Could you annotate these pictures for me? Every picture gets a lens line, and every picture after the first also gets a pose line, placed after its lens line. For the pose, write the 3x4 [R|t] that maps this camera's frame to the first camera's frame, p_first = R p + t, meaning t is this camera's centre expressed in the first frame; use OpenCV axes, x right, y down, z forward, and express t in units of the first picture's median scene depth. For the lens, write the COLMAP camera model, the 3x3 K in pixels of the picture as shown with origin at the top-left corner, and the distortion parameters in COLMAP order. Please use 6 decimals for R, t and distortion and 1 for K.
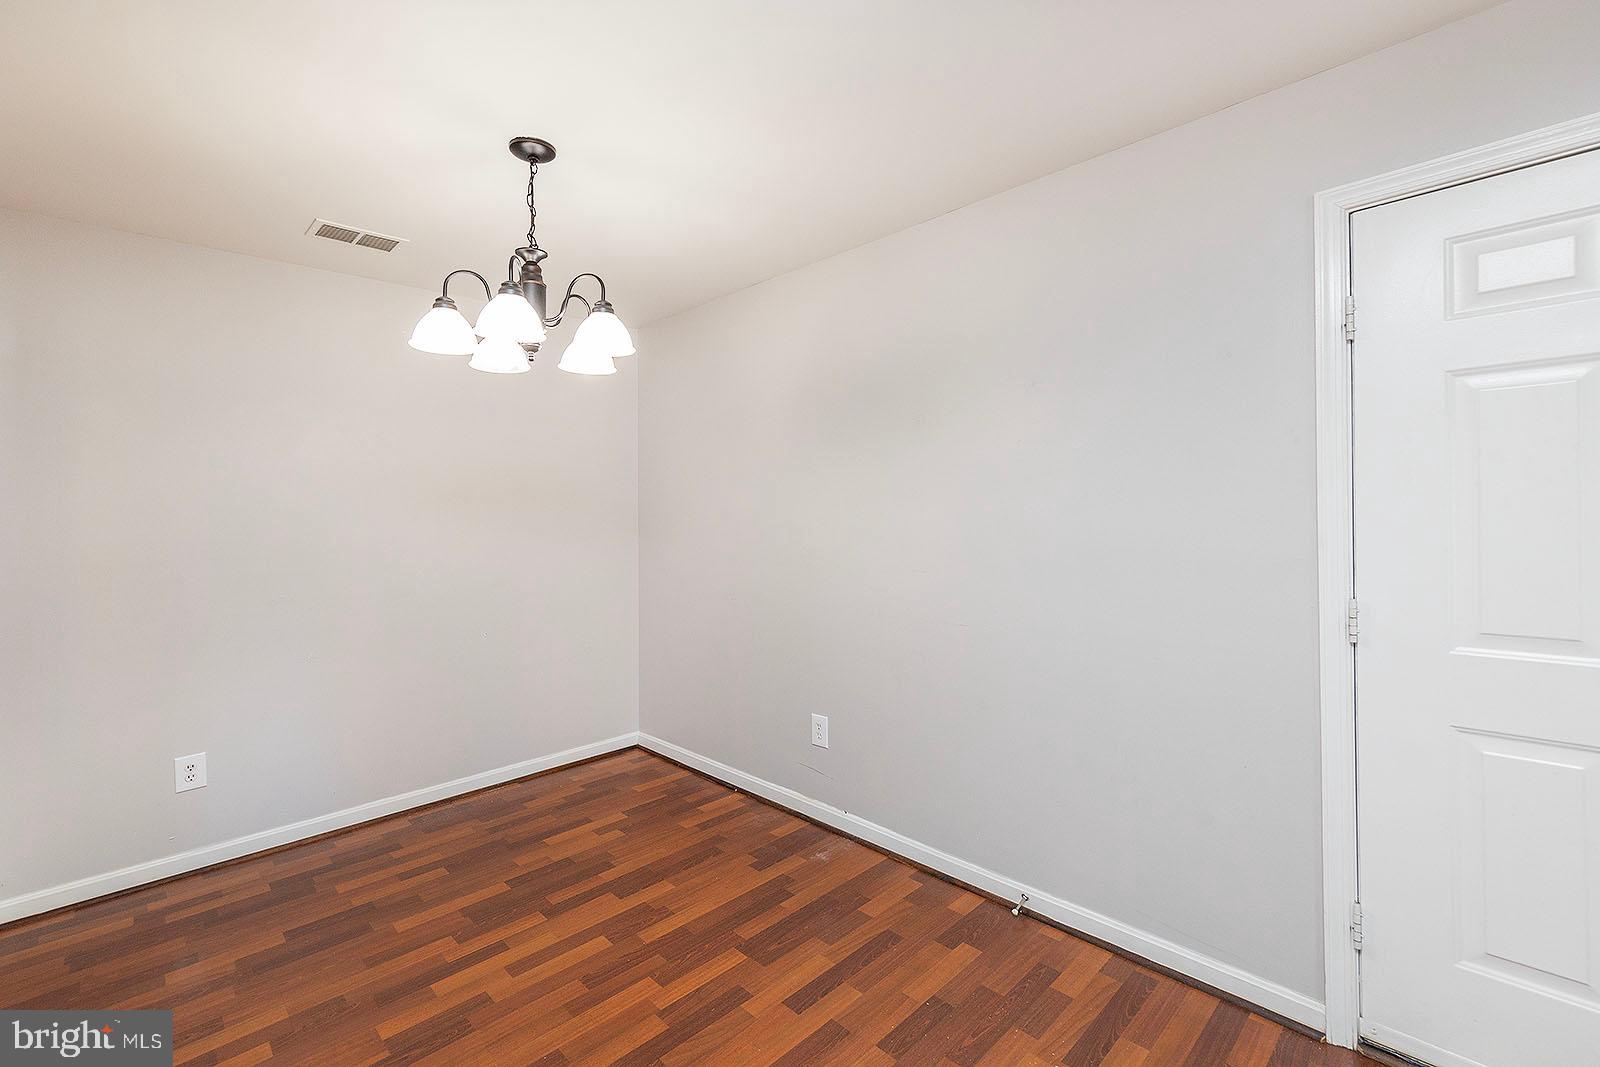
lens RADIAL K [[690.8, 0, 760.0], [0, 690.8, 519.7], [0, 0, 1]] dist [0.018605, -0.002424]
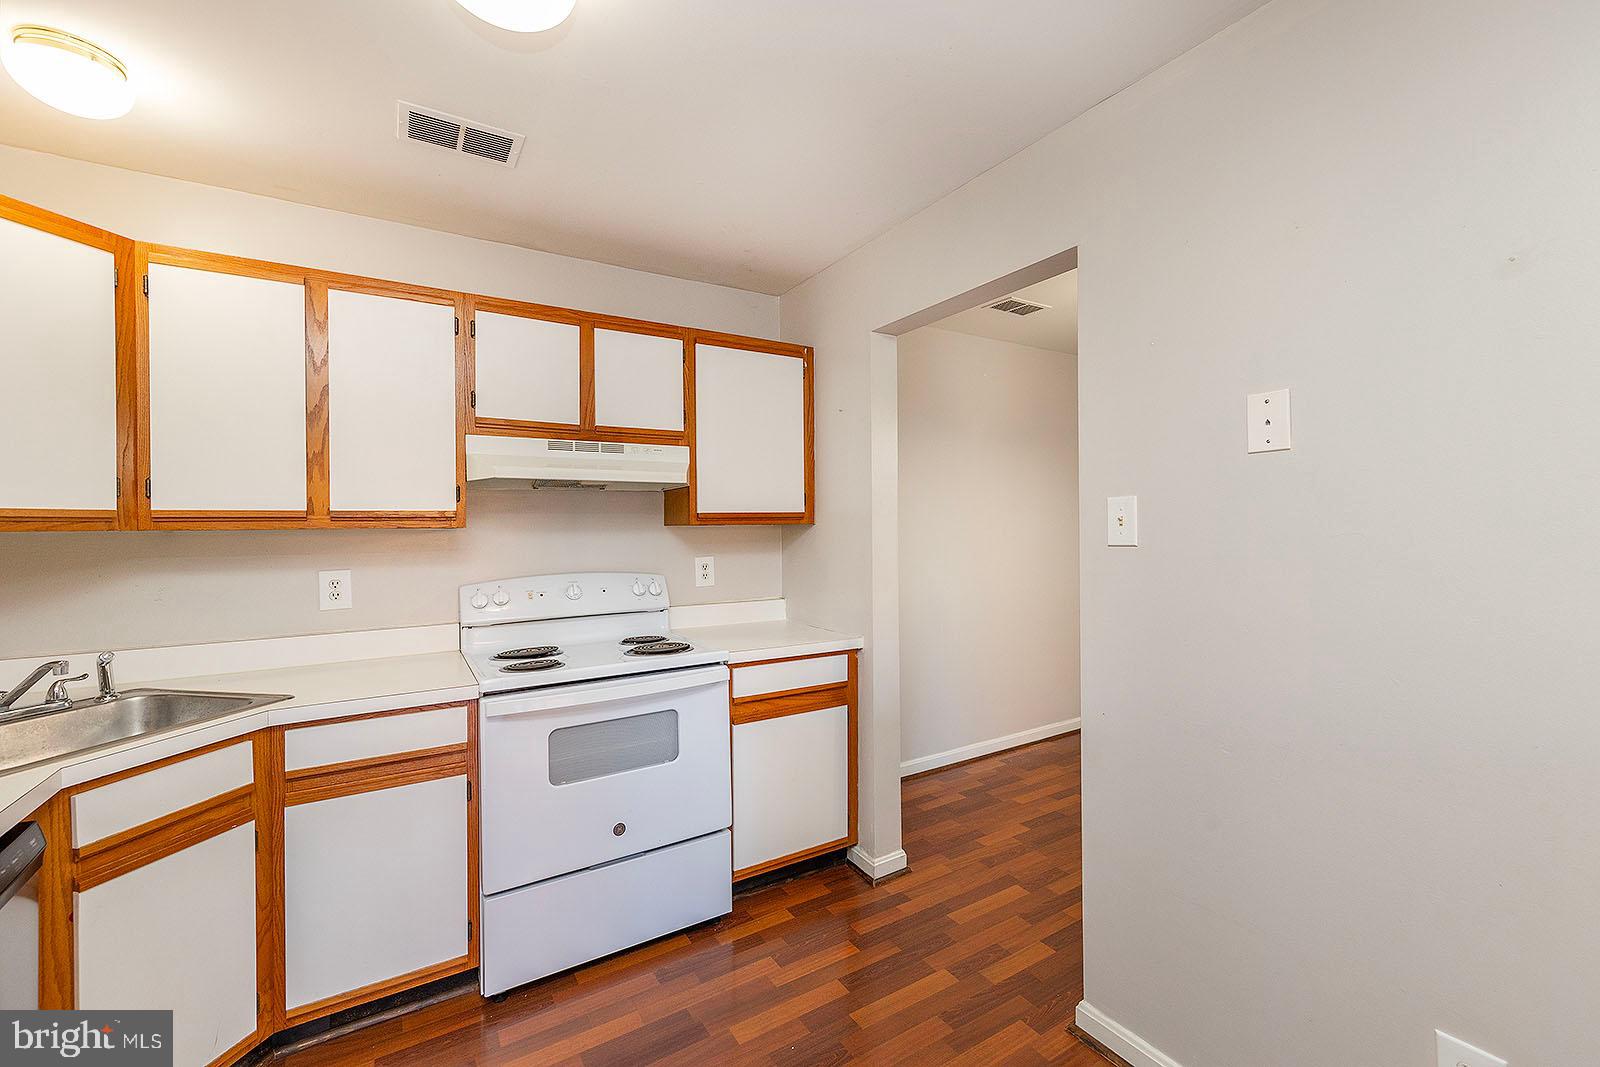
lens RADIAL K [[690.8, 0, 818.6], [0, 690.8, 528.8], [0, 0, 1]] dist [0.018605, -0.002424]
pose [[0.987834, 0.012153, -0.155035, -0.811431], [-0.011700, 0.999924, 0.003834, 0.006258], [0.155070, -0.001973, 0.987901, -0.388684]]
